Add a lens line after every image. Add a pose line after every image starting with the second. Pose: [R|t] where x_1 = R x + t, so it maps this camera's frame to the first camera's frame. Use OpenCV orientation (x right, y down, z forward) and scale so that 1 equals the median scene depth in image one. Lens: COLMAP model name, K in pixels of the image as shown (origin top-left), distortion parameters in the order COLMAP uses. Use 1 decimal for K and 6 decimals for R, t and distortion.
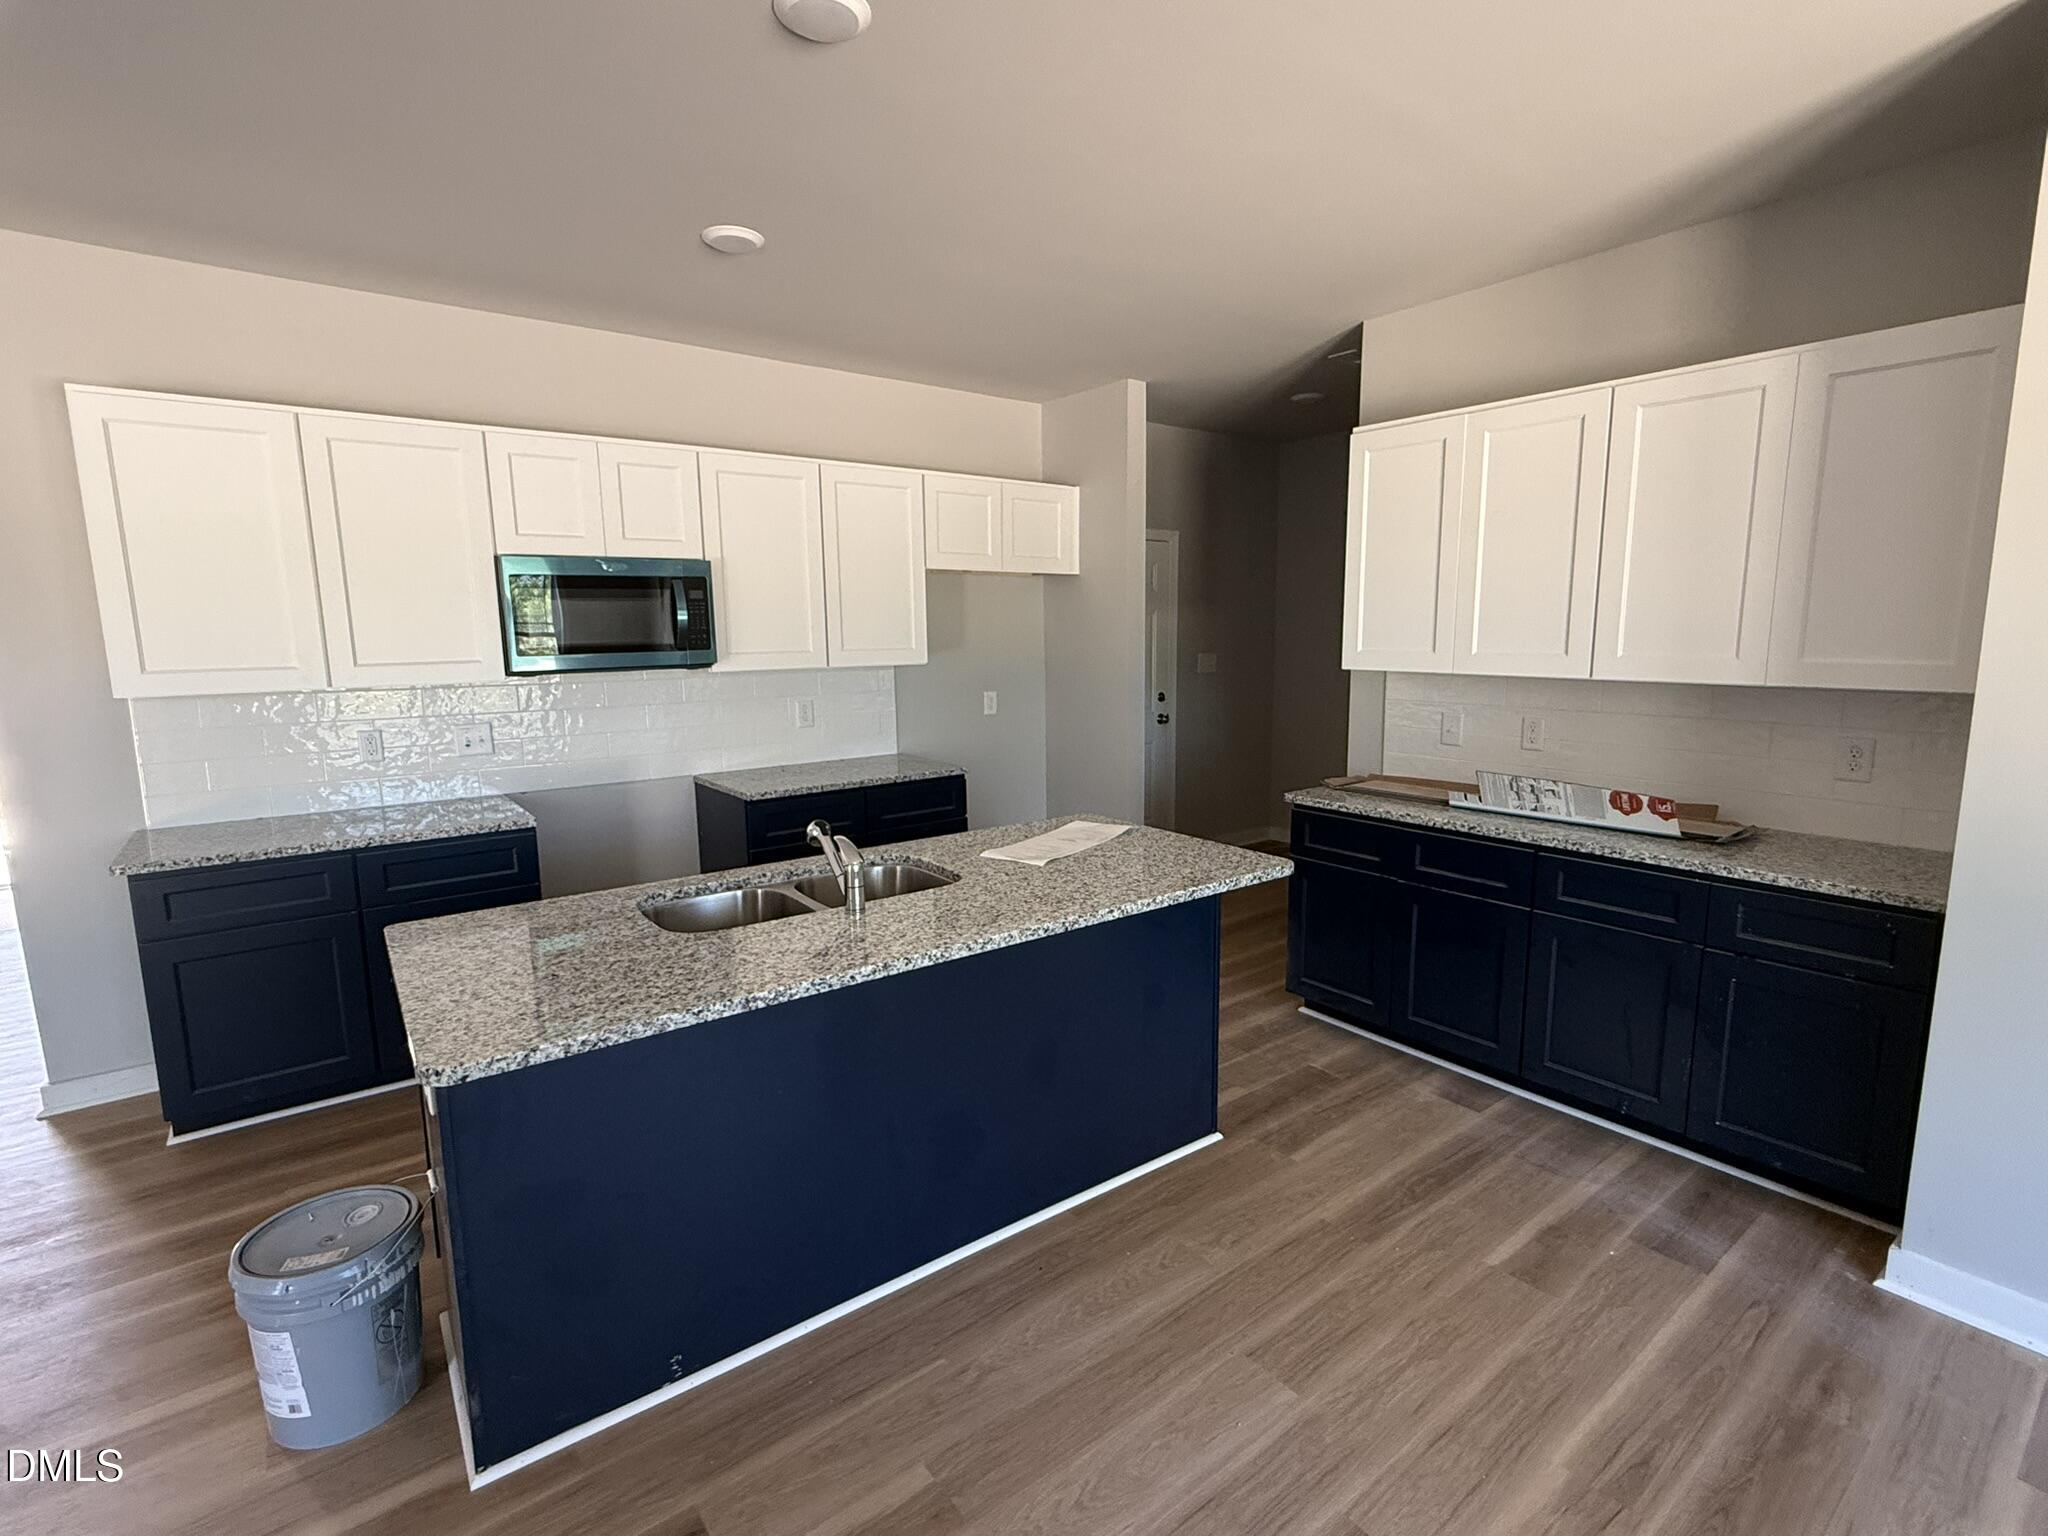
lens RADIAL K [[954.9, 0, 1025.5], [0, 954.9, 763.3], [0, 0, 1]] dist [-0.003069, 0.002116]
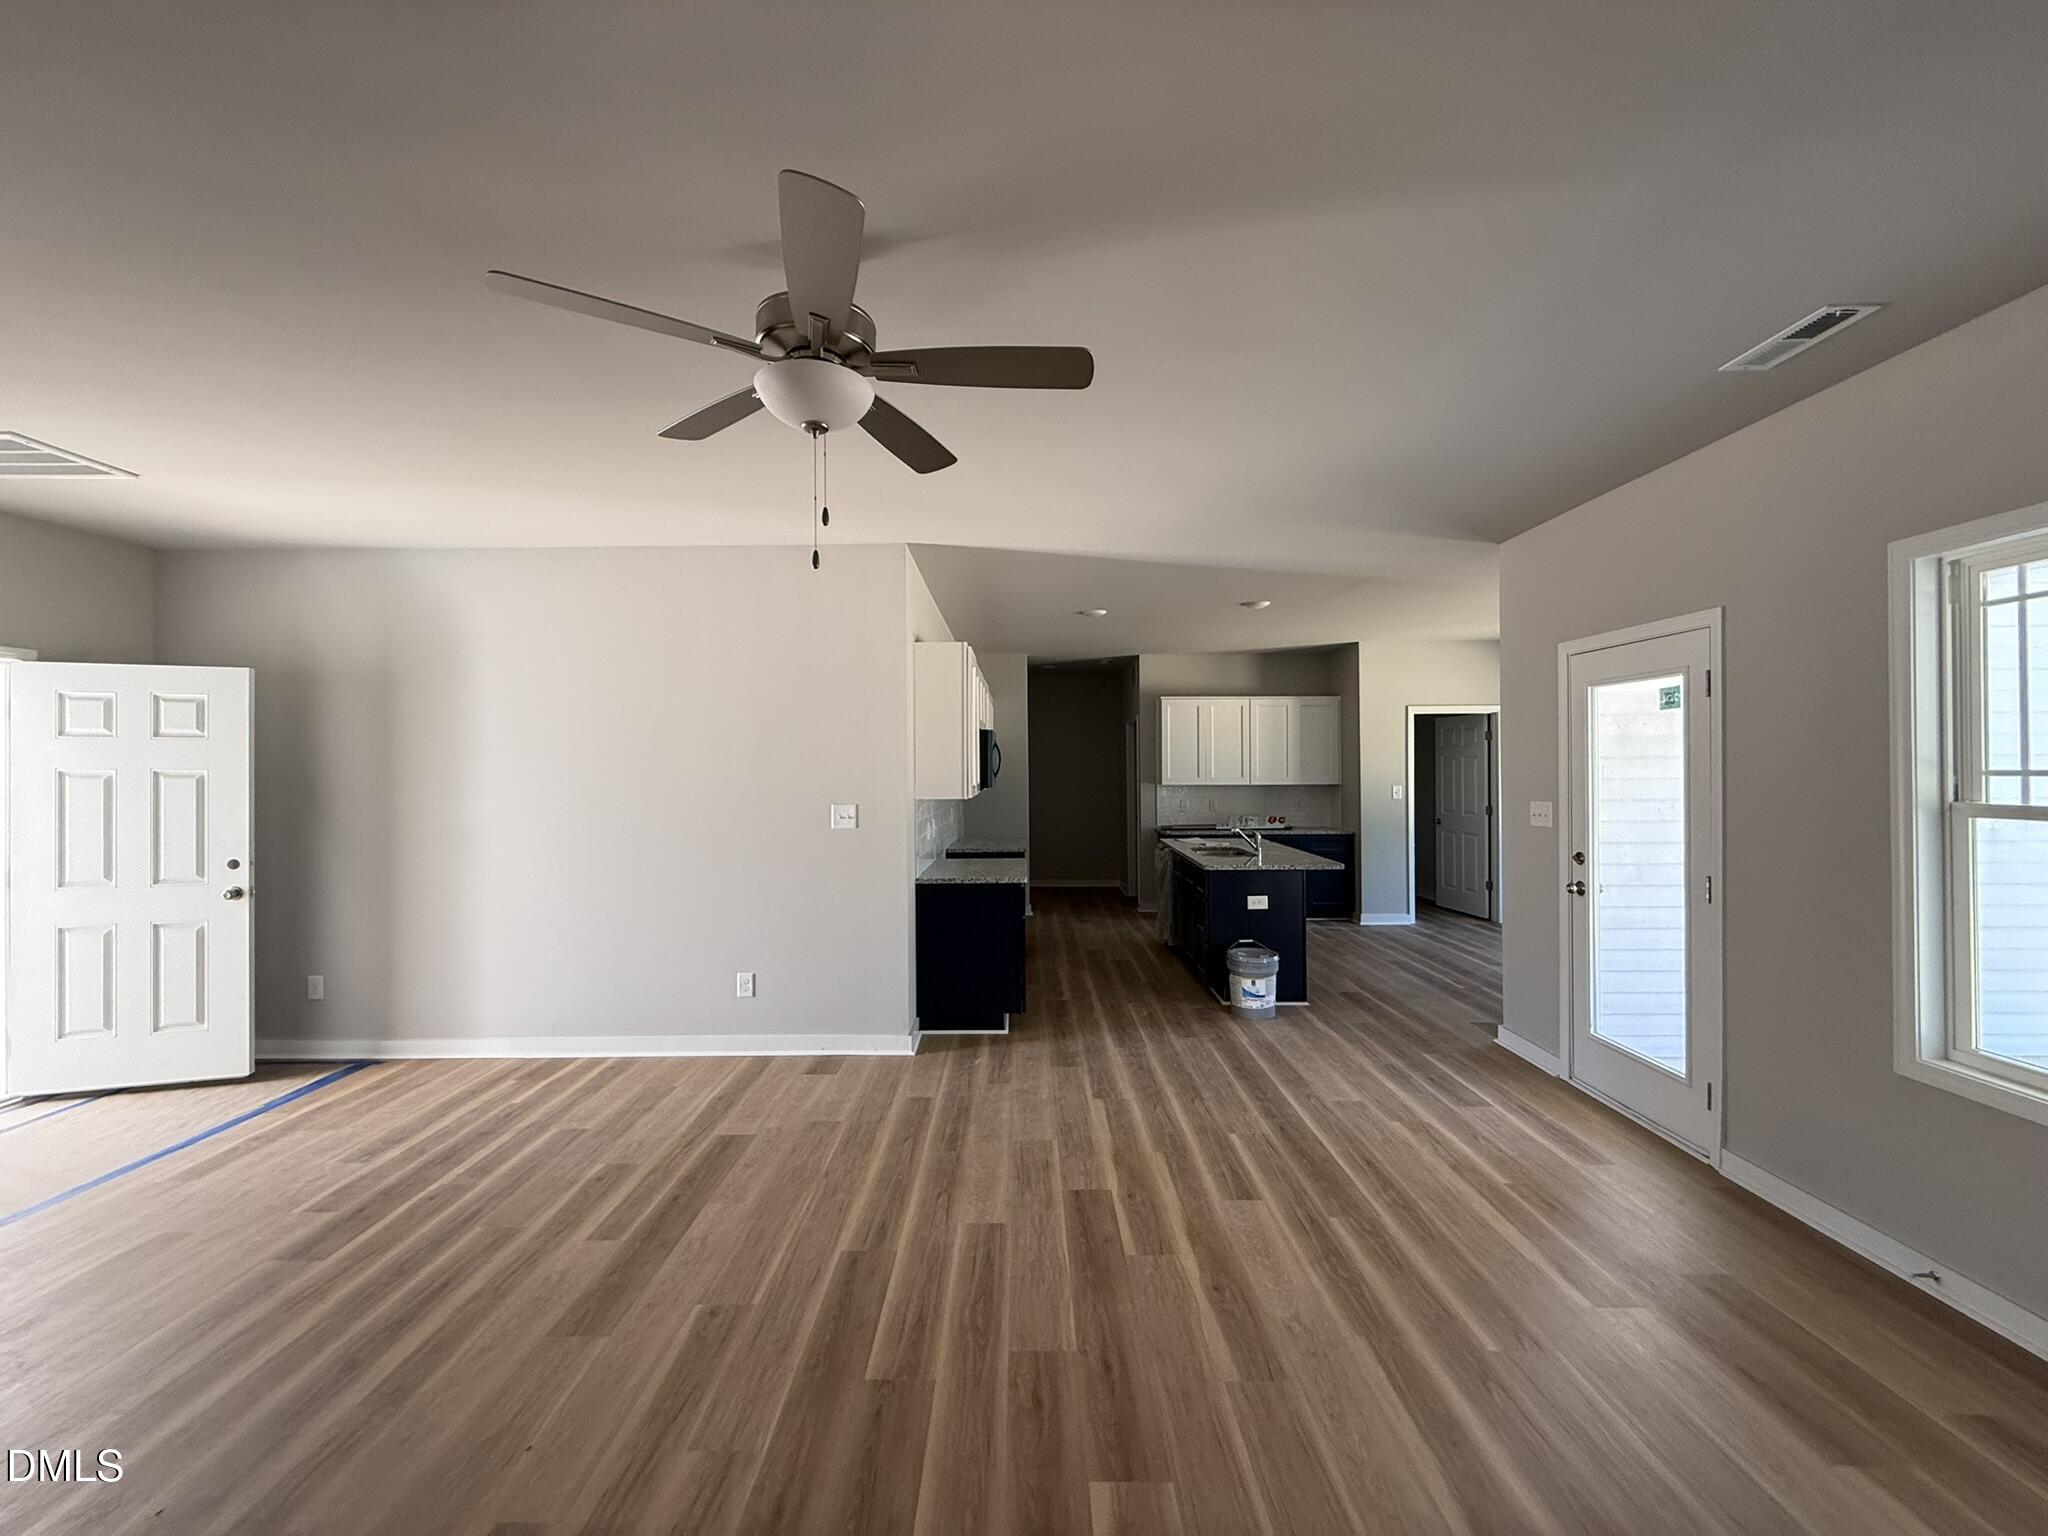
lens RADIAL K [[816.6, 0, 1017.7], [0, 816.6, 763.8], [0, 0, 1]] dist [-0.000779, -0.000010]
pose [[0.618145, 0.013690, 0.785945, -2.218981], [0.114381, 0.987640, -0.107163, 0.050963], [-0.777698, 0.156140, 0.608939, -0.086850]]
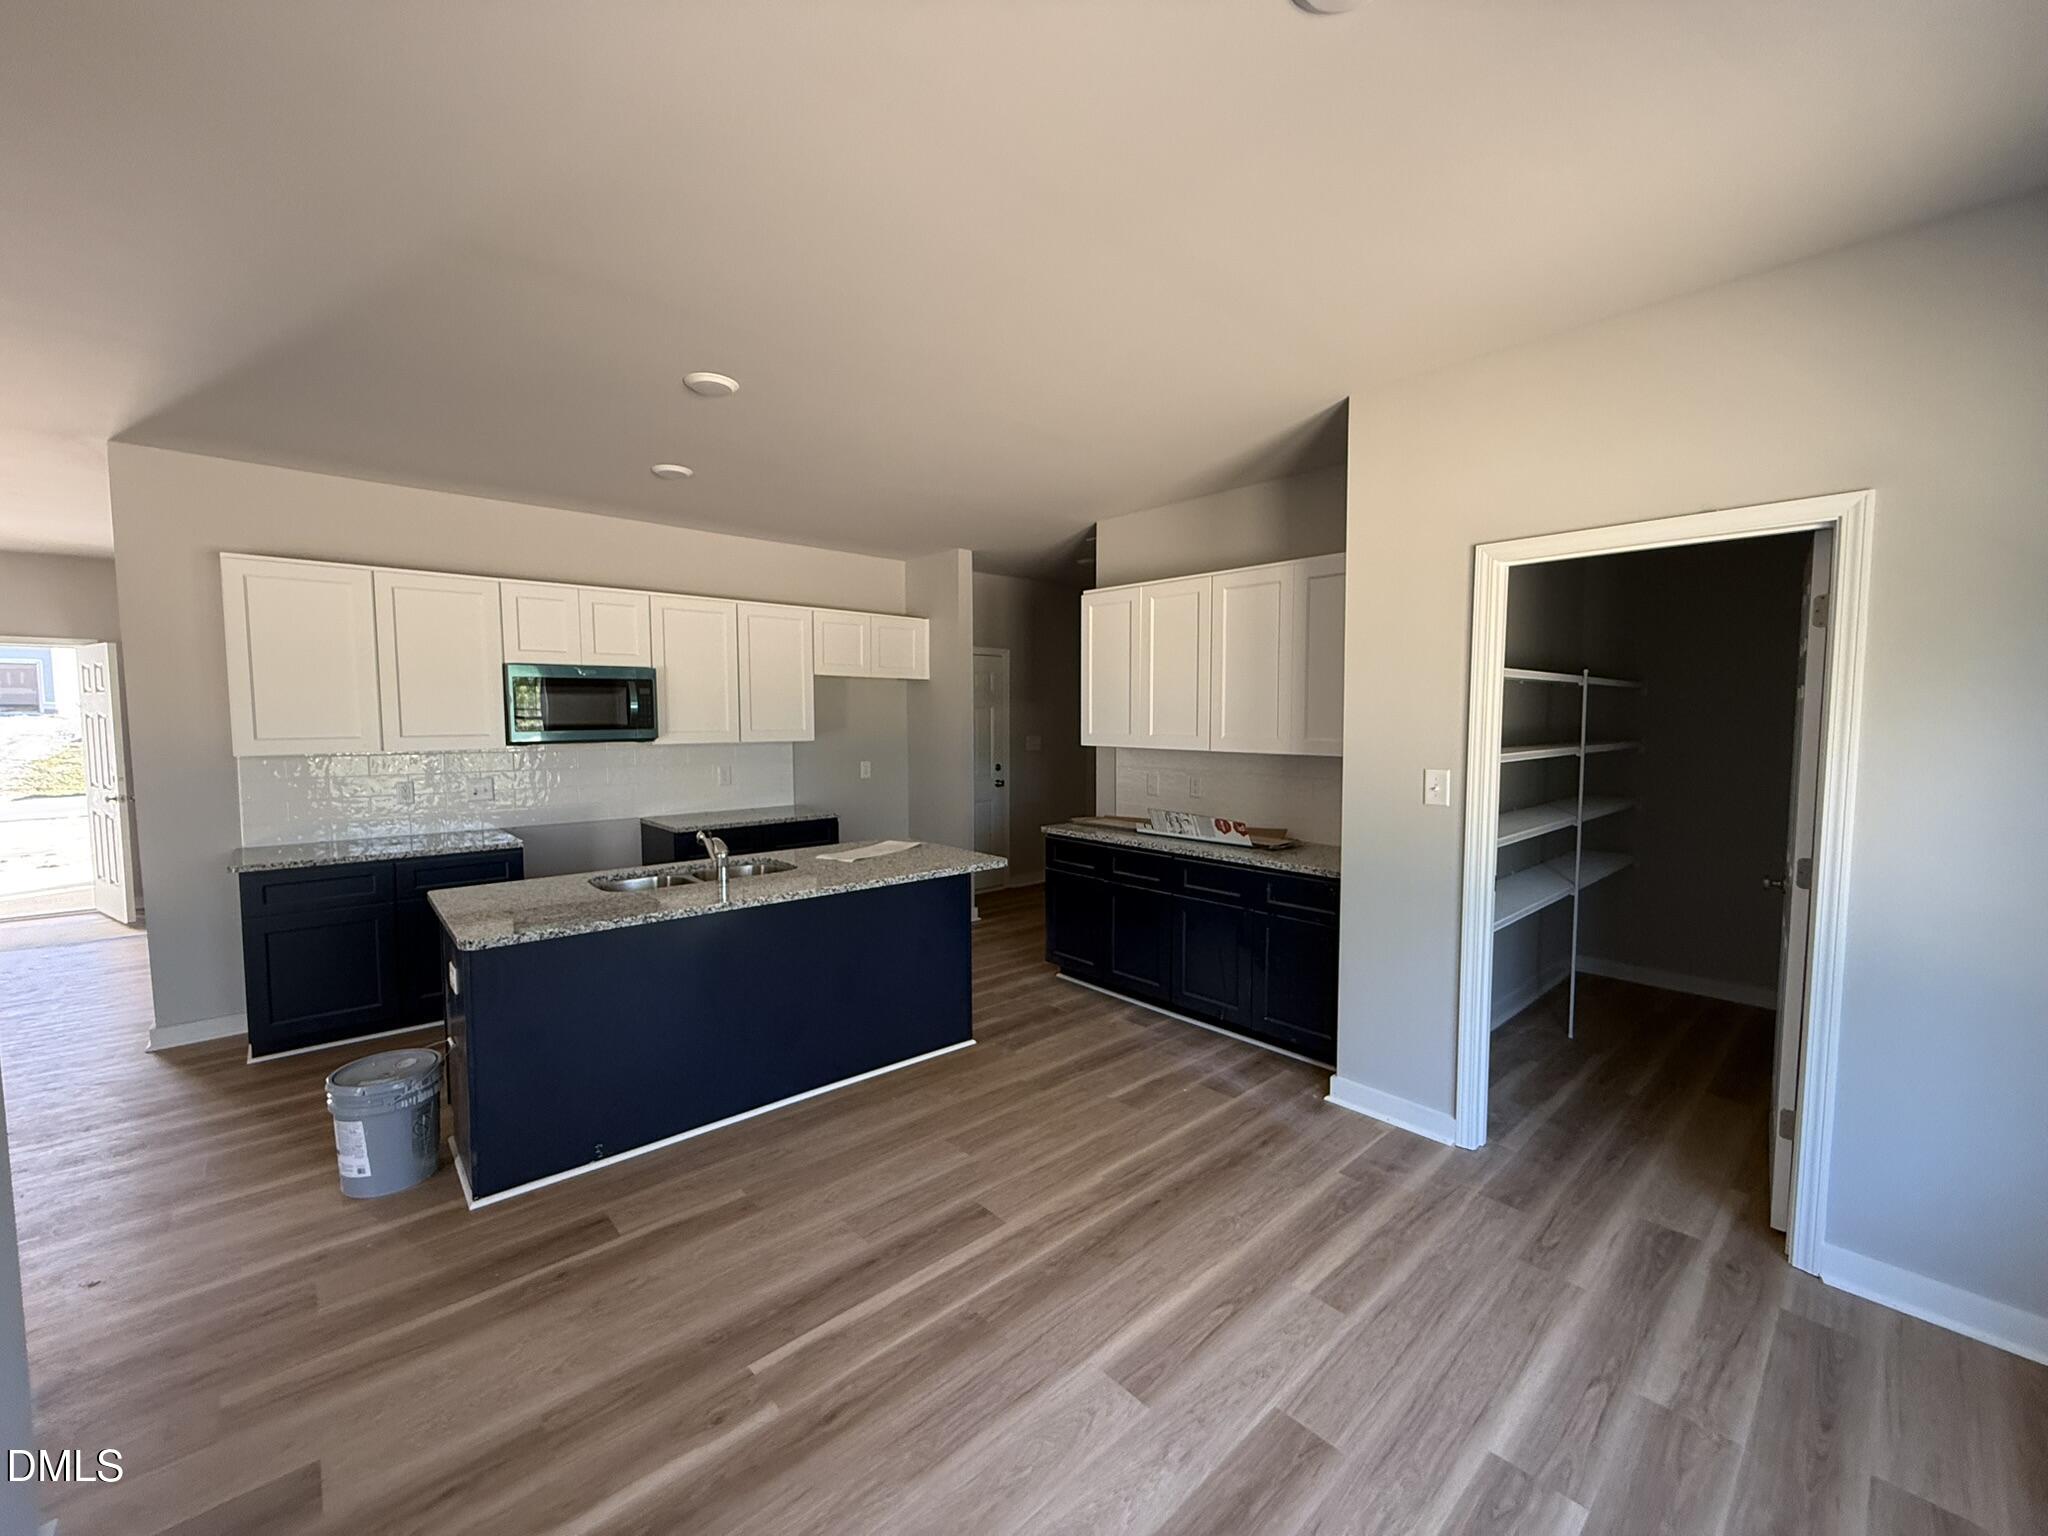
lens RADIAL K [[816.6, 0, 1019.8], [0, 816.6, 764.2], [0, 0, 1]] dist [-0.000779, -0.000010]
pose [[0.996978, 0.005874, 0.077464, 0.176340], [0.000671, 0.996449, -0.084199, 0.053522], [-0.077684, 0.083996, 0.993433, -0.370684]]
